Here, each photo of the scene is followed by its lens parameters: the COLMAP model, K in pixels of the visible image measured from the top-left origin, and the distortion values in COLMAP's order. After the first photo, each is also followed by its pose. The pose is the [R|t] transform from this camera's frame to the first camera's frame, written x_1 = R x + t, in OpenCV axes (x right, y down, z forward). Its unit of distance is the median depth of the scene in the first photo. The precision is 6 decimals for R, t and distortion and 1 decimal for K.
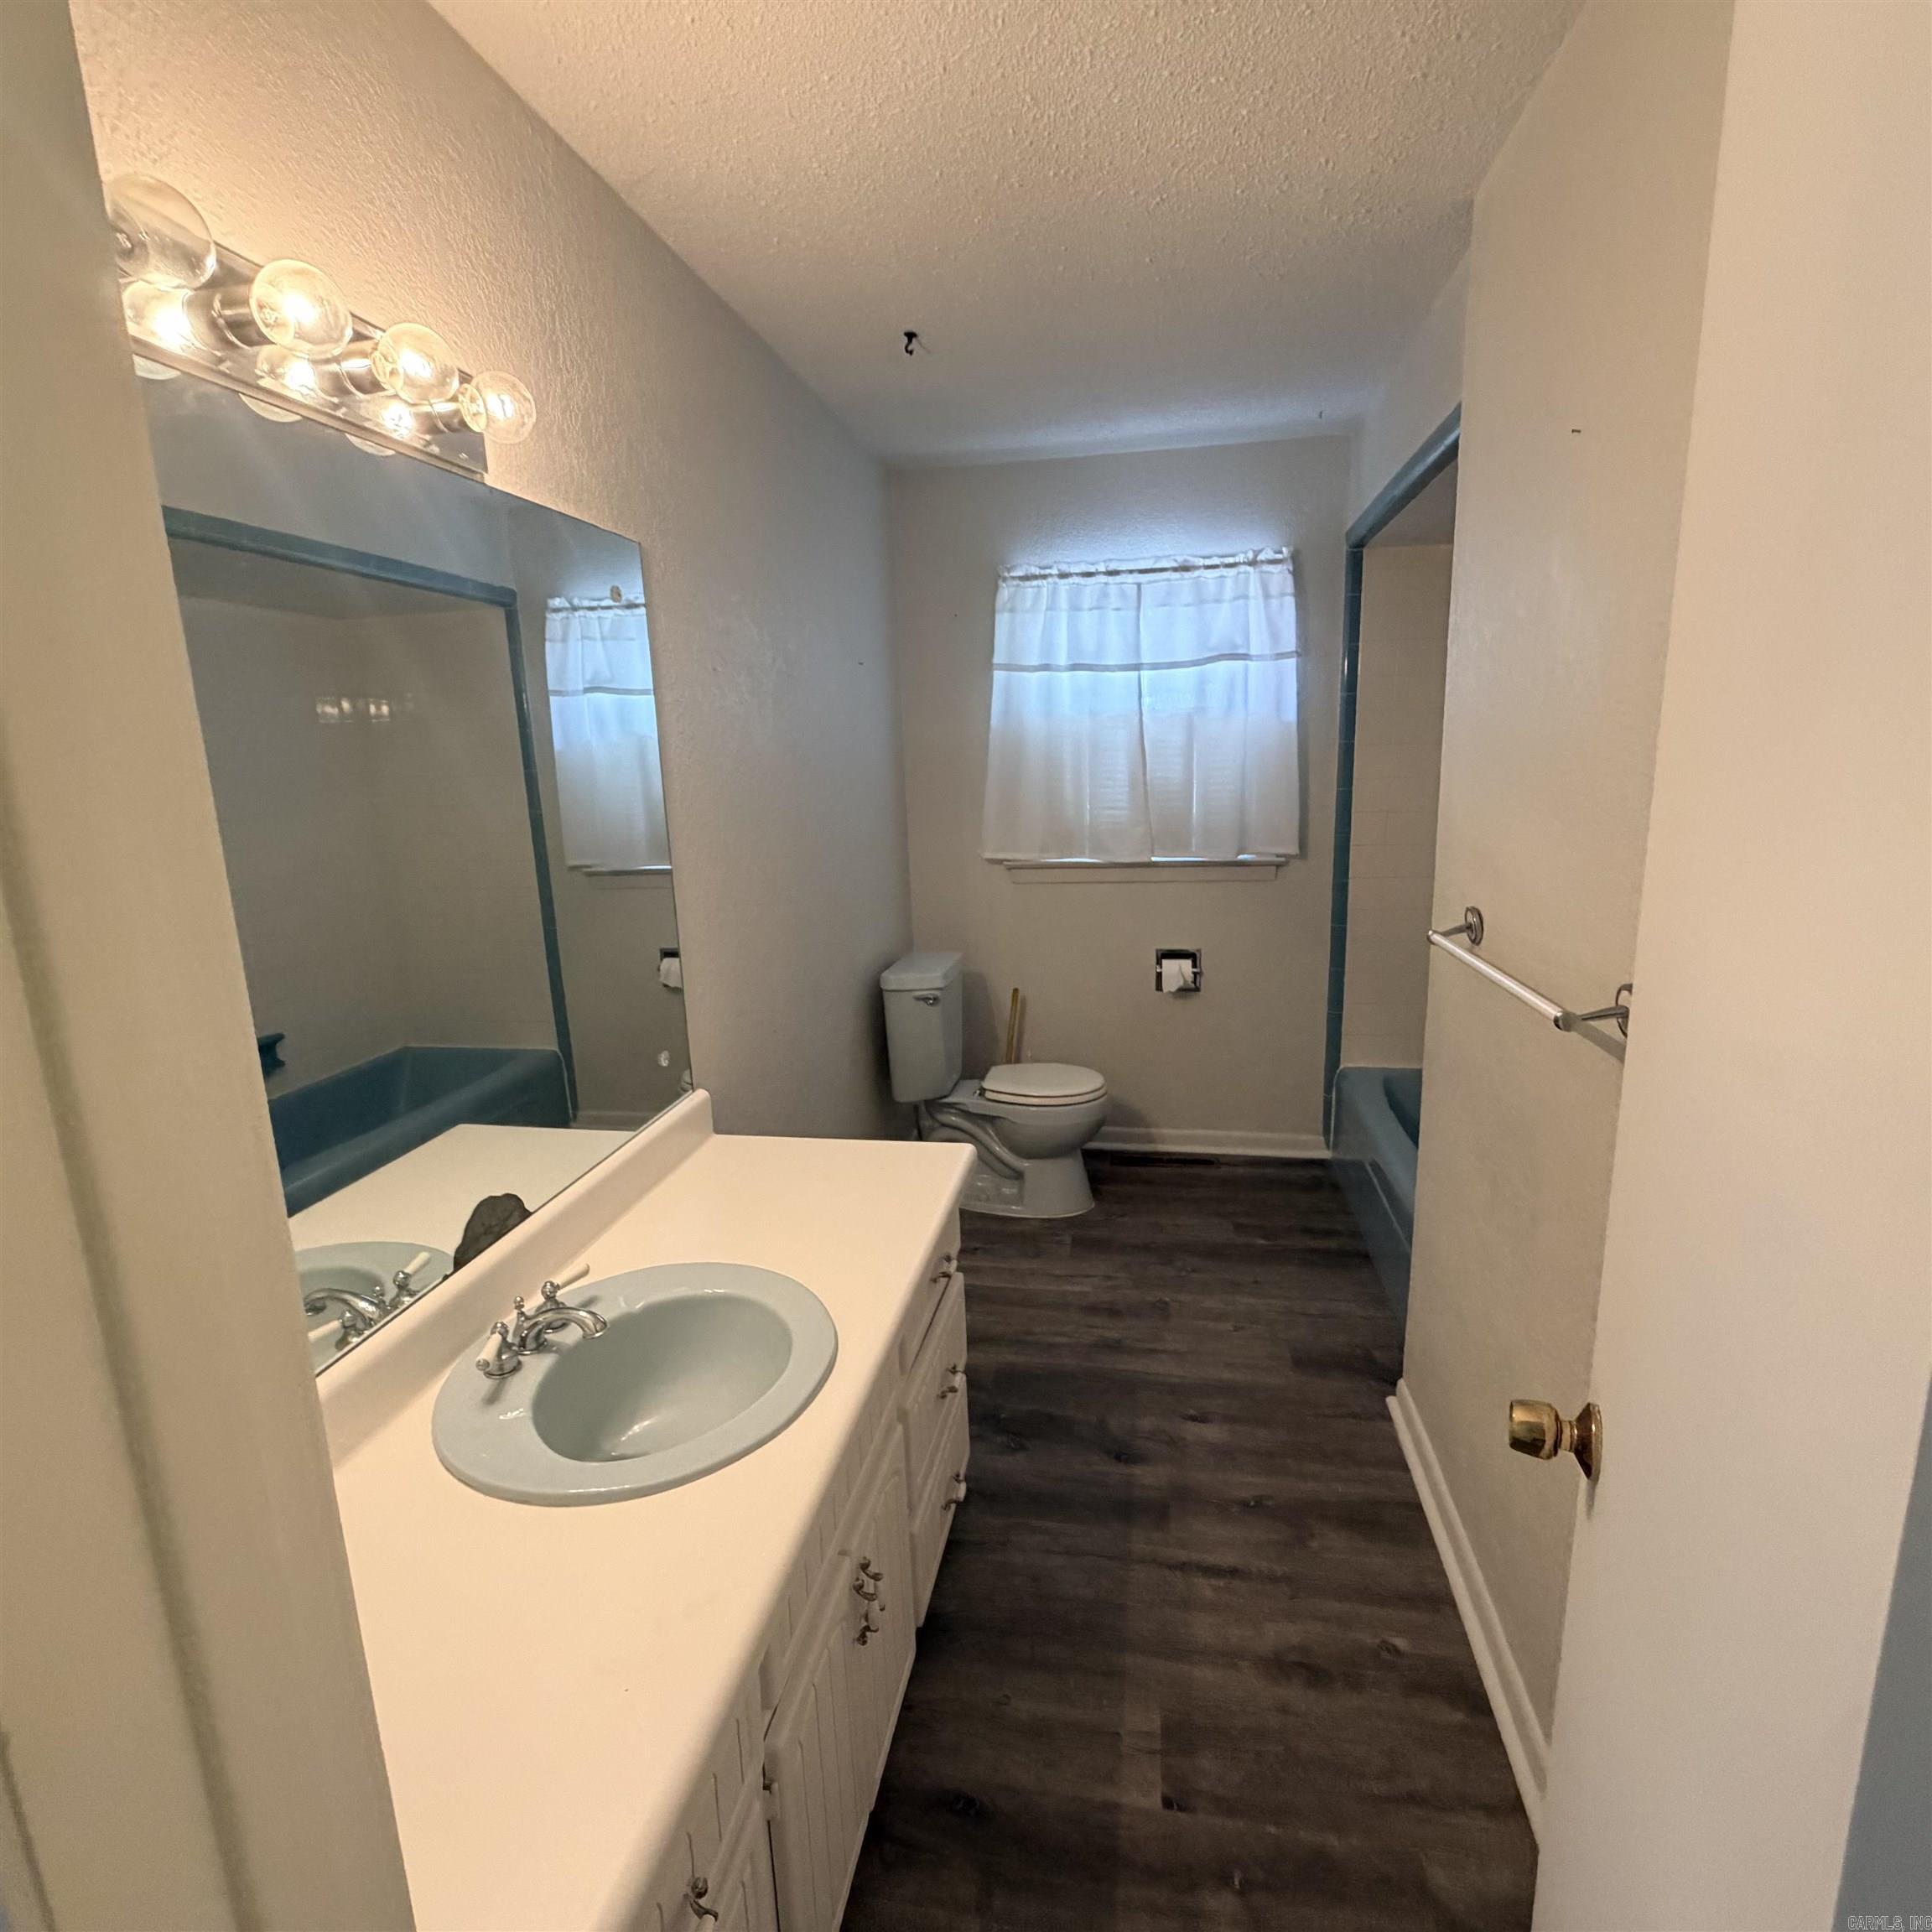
lens RADIAL K [[1025.3, 0, 963.0], [0, 1025.3, 968.5], [0, 0, 1]] dist [-0.000485, -0.000873]
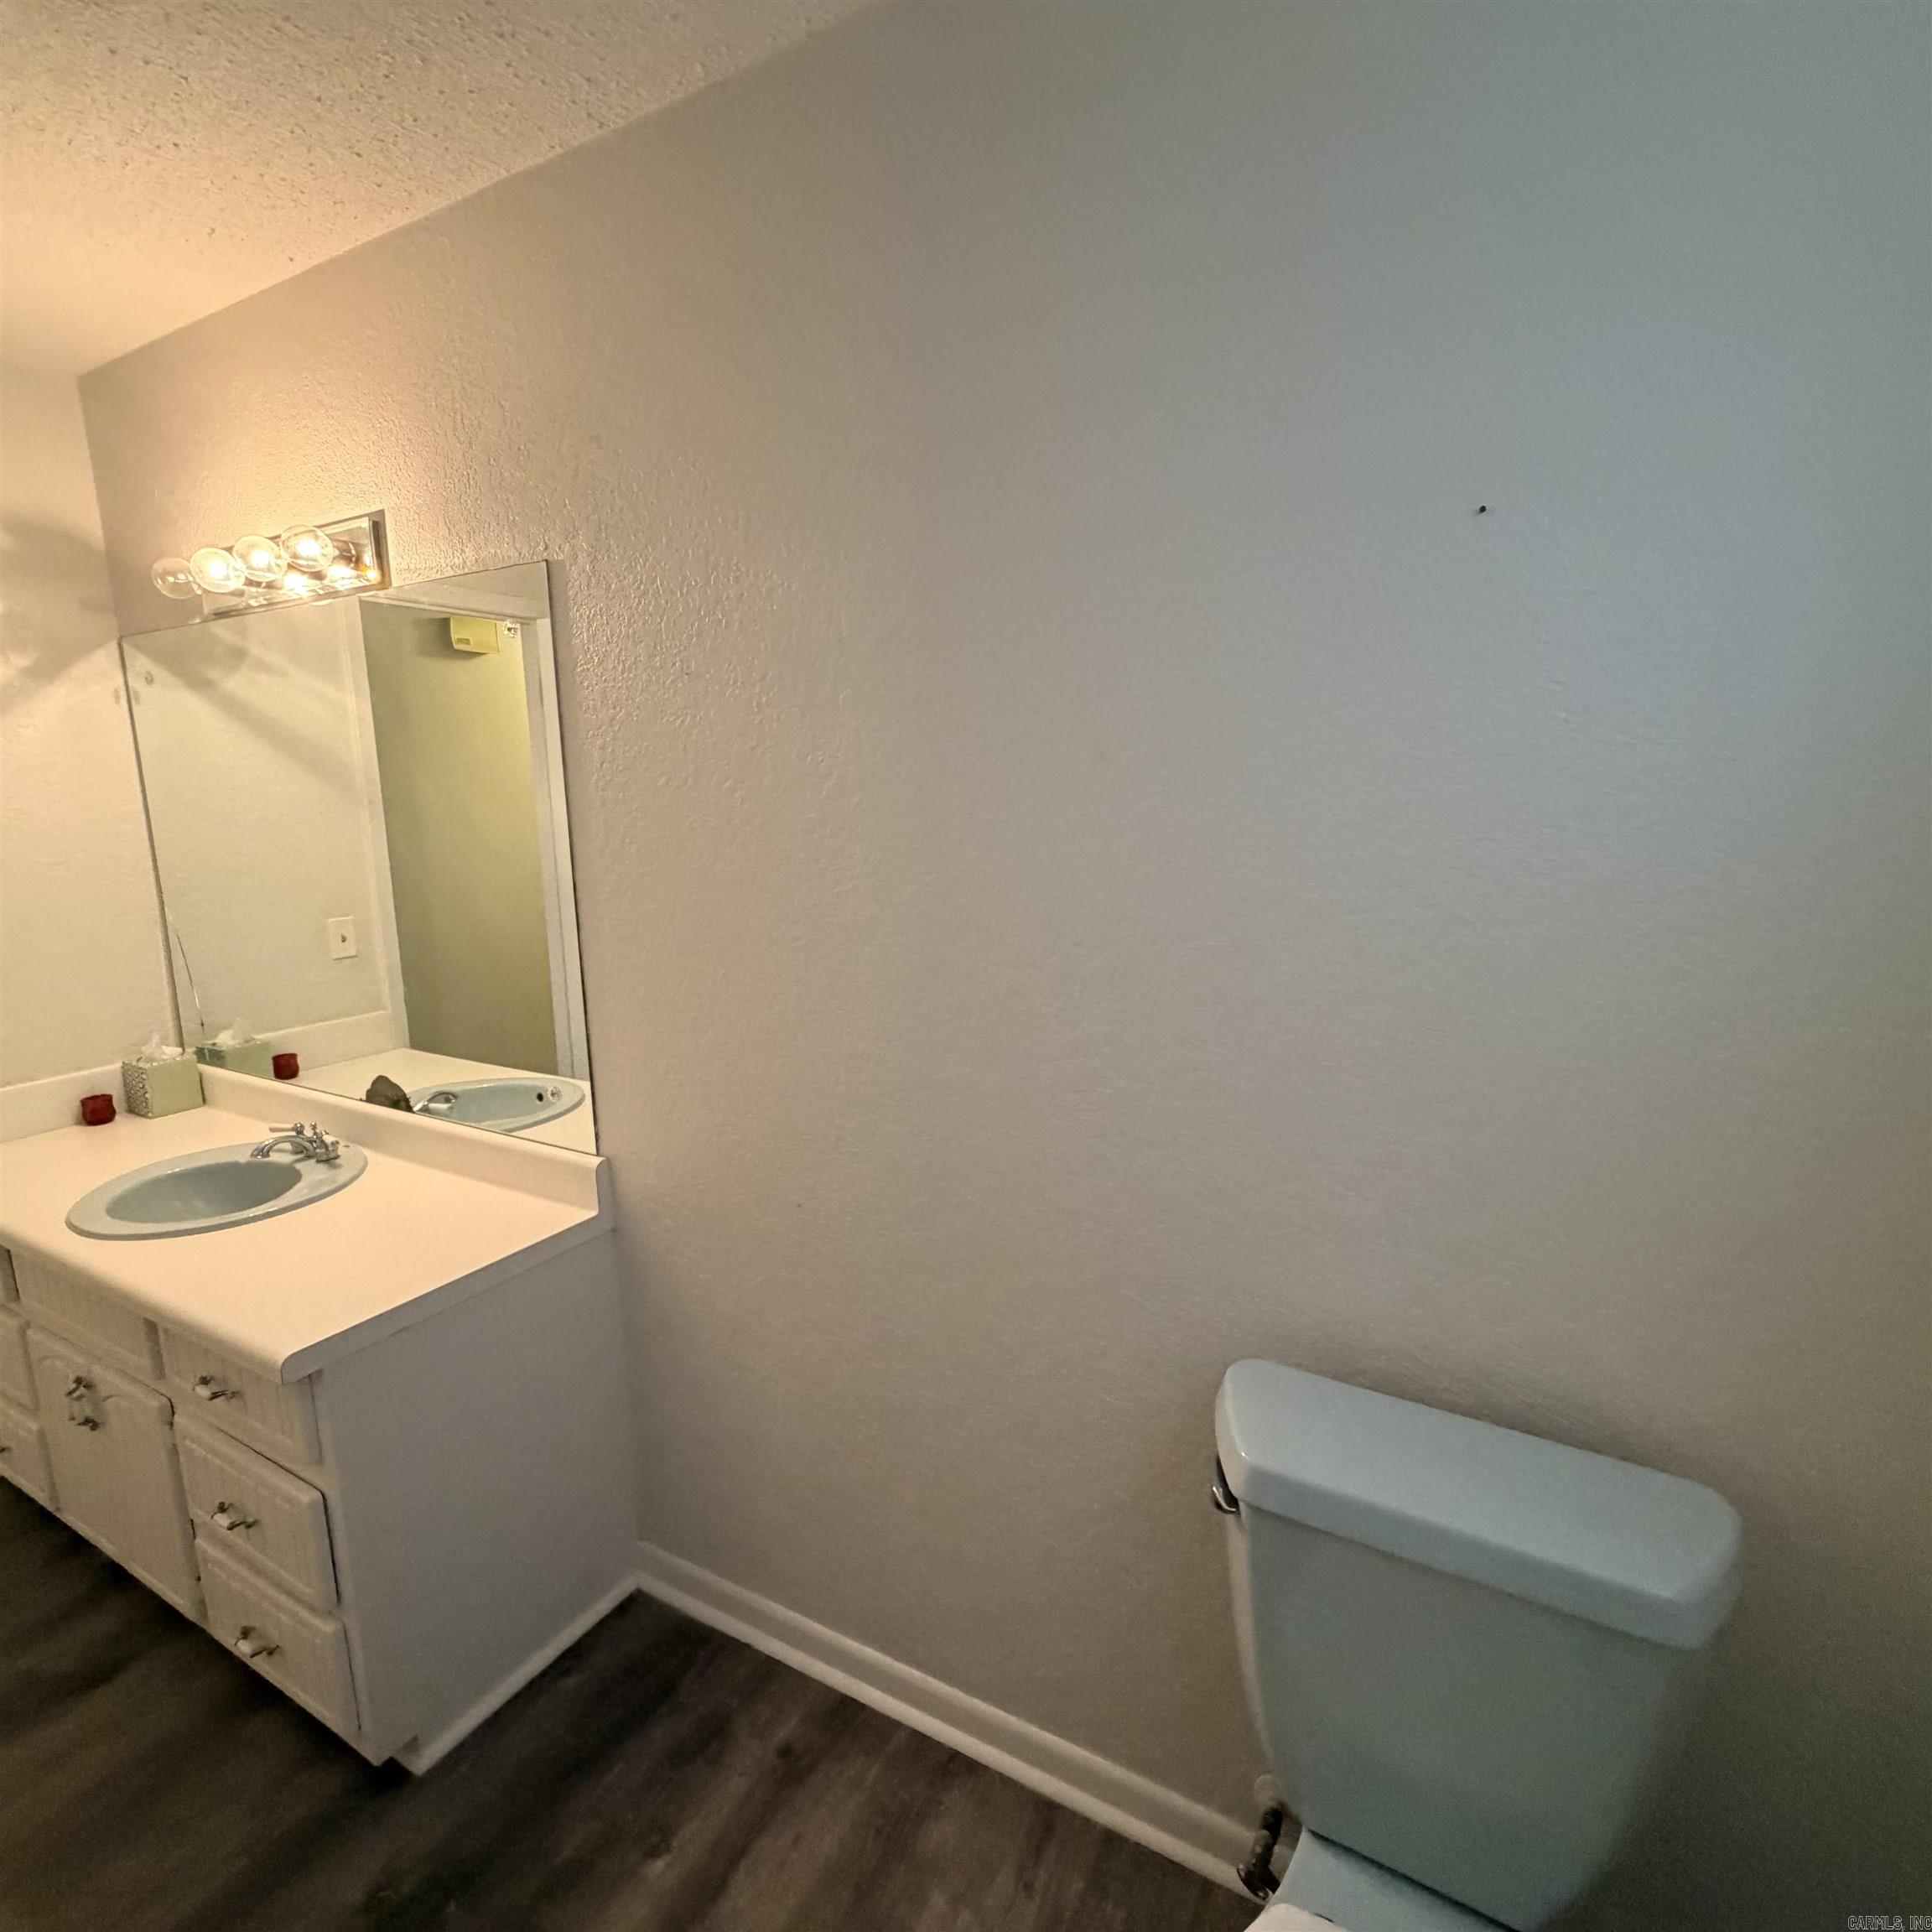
lens RADIAL K [[1025.3, 0, 941.1], [0, 1025.3, 970.8], [0, 0, 1]] dist [-0.000485, -0.000873]
pose [[-0.335307, 0.207465, -0.918982, 0.518926], [-0.171743, 0.945646, 0.276148, -0.404760], [0.926323, 0.250423, -0.281451, 1.775140]]
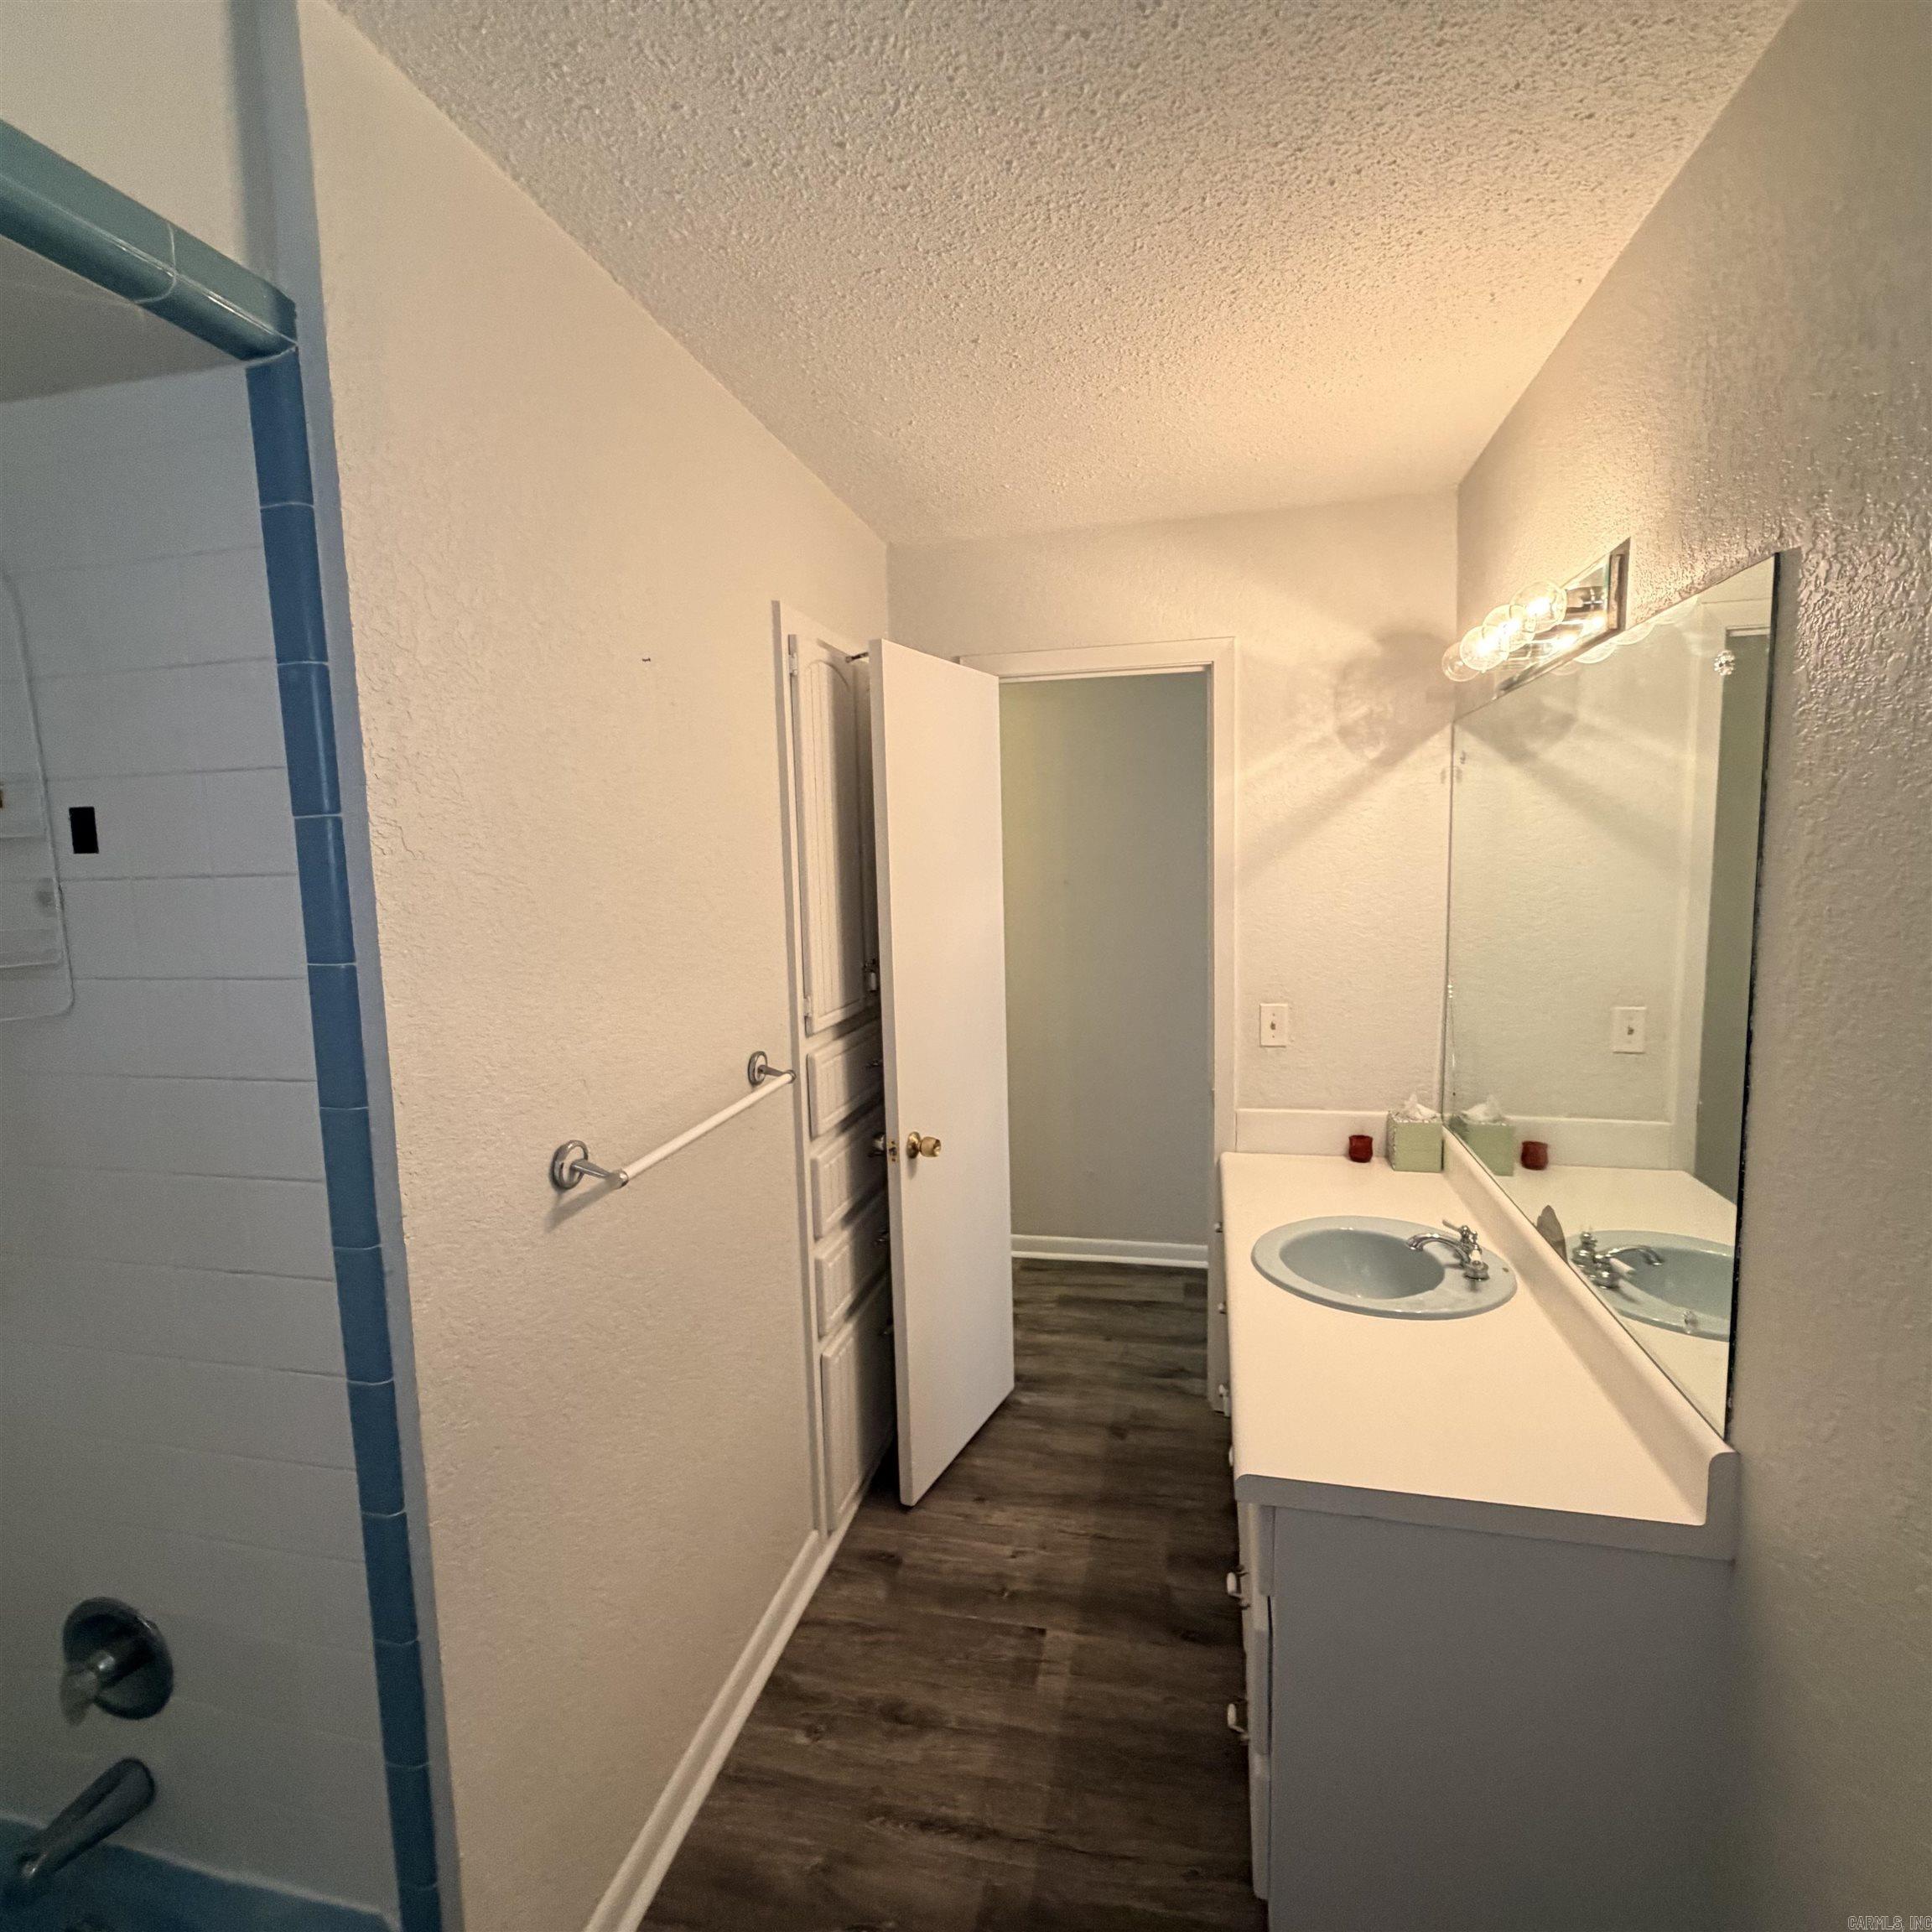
lens RADIAL K [[1025.3, 0, 969.9], [0, 1025.3, 973.2], [0, 0, 1]] dist [-0.000485, -0.000873]
pose [[-0.997751, 0.052172, 0.042081, 0.166247], [0.062885, 0.945902, 0.318300, -0.427541], [-0.023198, 0.320231, -0.947056, 1.767648]]
